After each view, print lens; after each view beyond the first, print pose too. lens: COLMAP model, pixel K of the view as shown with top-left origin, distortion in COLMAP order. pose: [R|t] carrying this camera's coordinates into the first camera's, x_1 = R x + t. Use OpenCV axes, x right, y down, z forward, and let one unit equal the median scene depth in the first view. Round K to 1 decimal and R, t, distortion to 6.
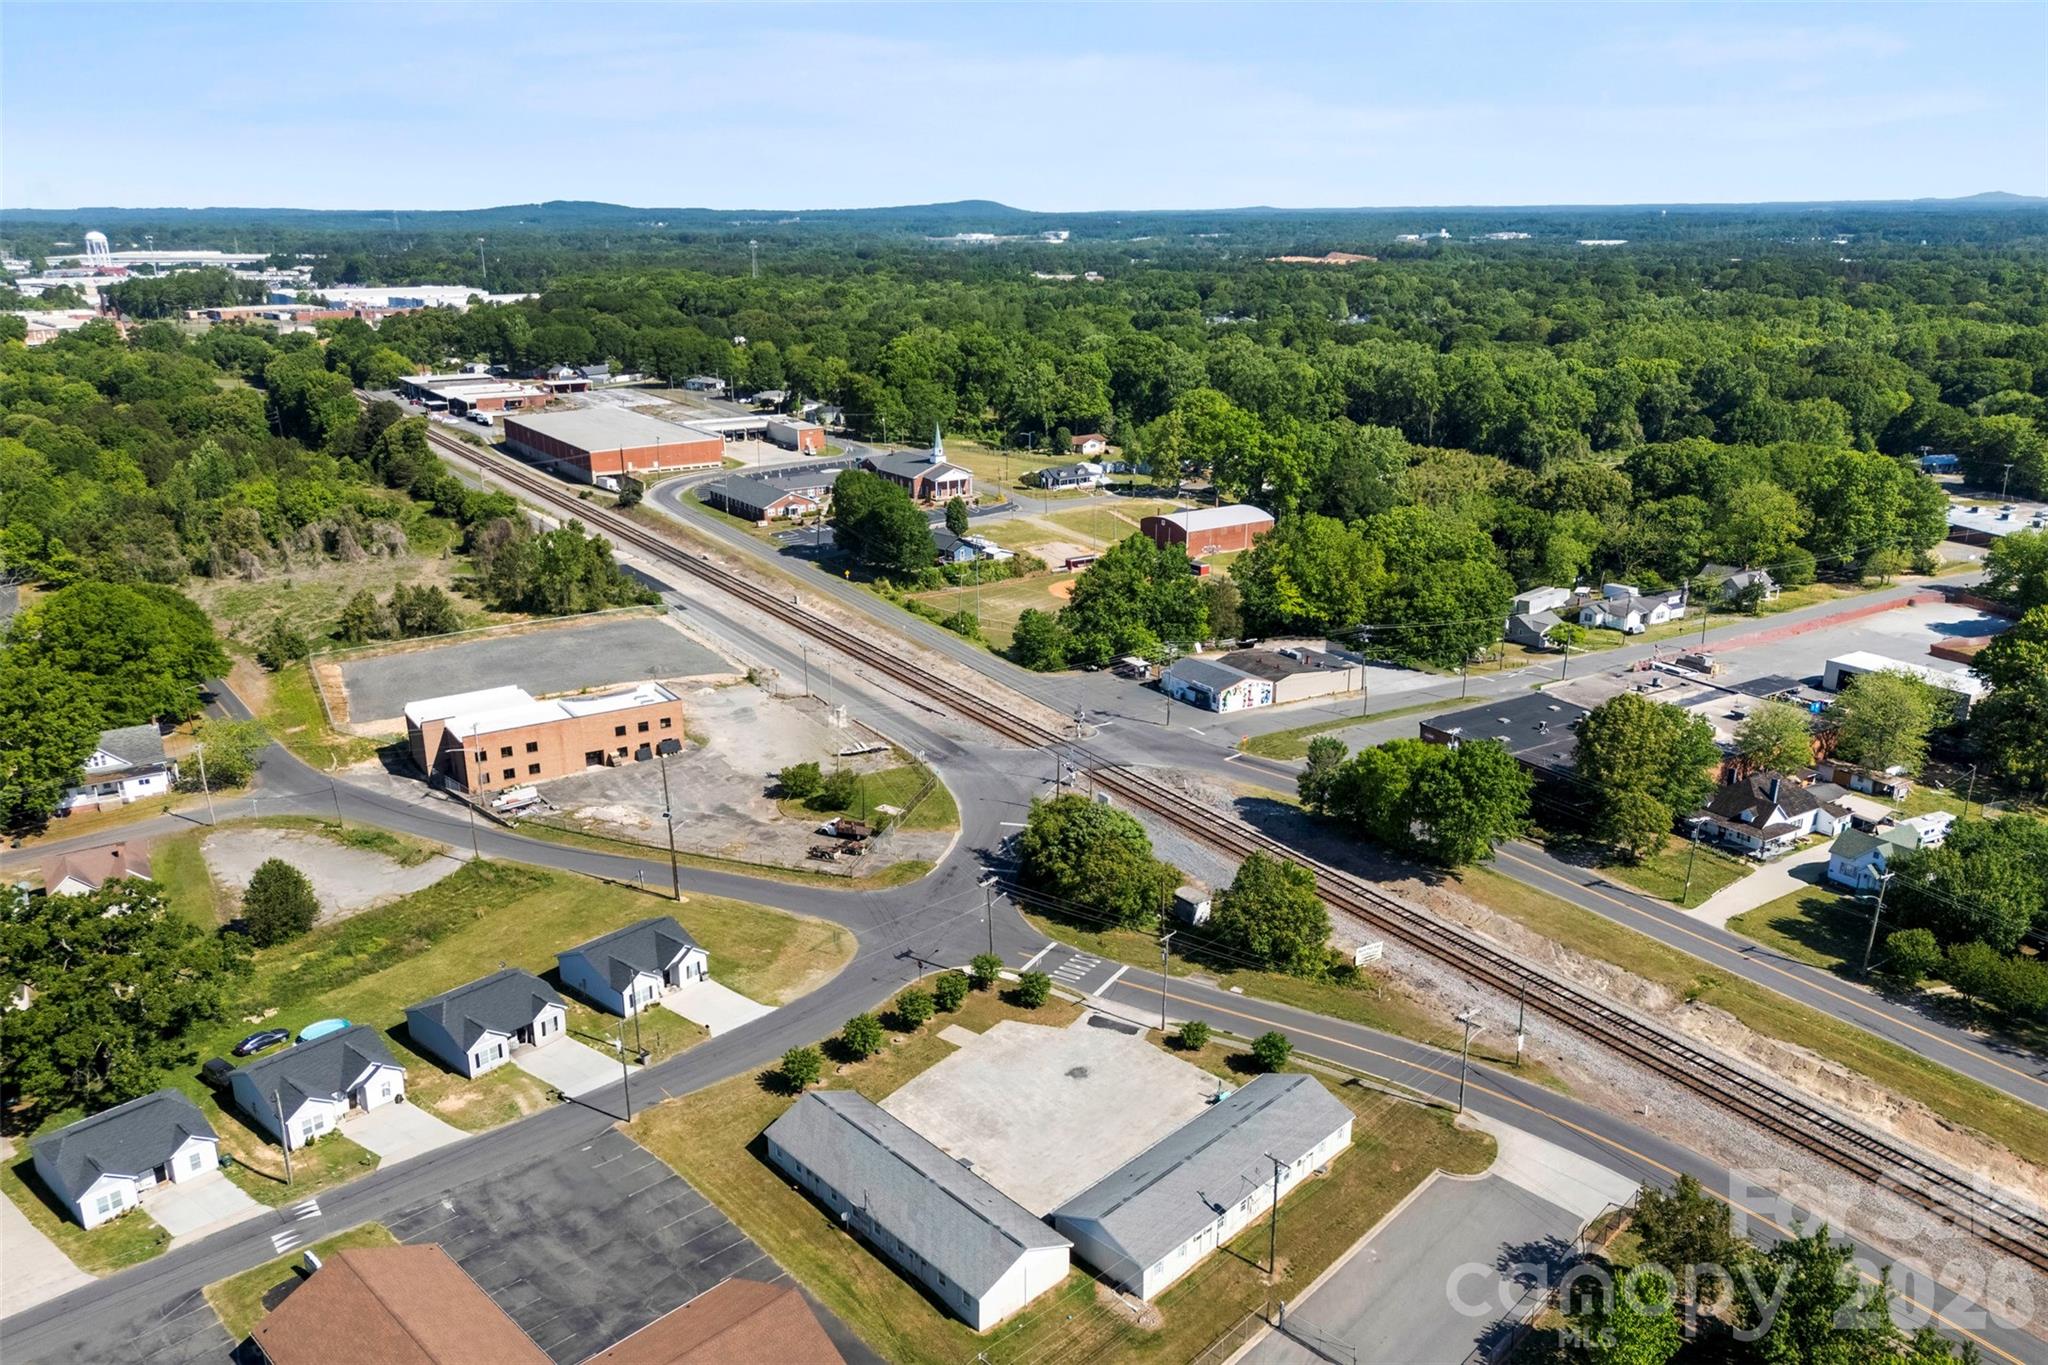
lens RADIAL K [[1507.9, 0, 1031.3], [0, 1507.9, 683.2], [0, 0, 1]] dist [0.083356, -0.095176]
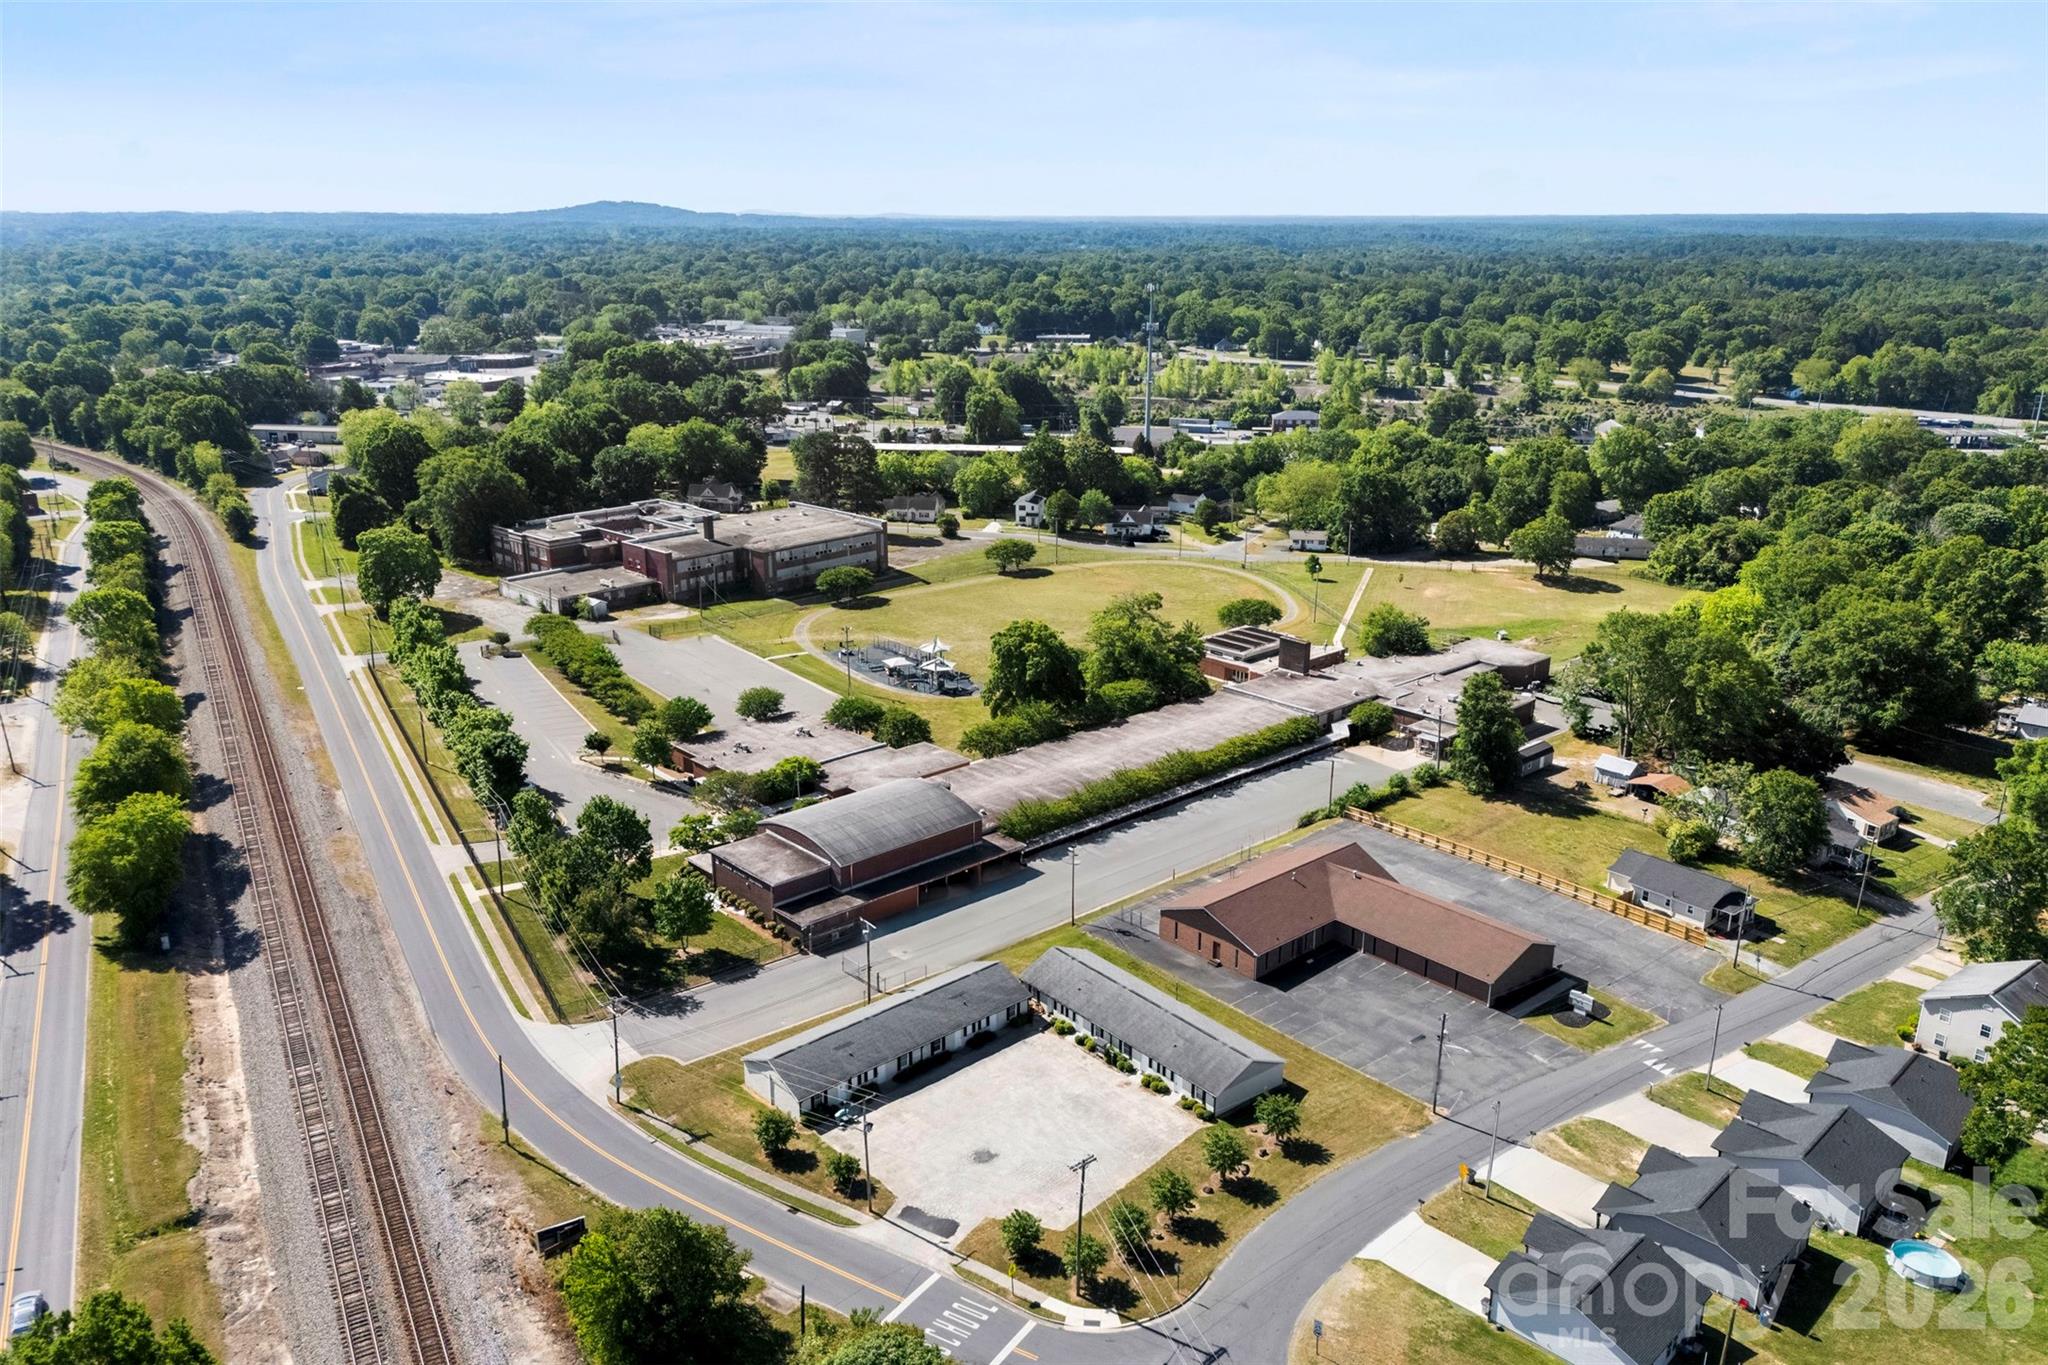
lens RADIAL K [[1507.9, 0, 1031.3], [0, 1507.9, 683.2], [0, 0, 1]] dist [0.083356, -0.095176]
pose [[-0.998745, -0.012130, 0.048590, -0.034746], [0.017385, 0.825923, 0.563514, -0.433582], [-0.046967, 0.563652, -0.824676, 1.385989]]
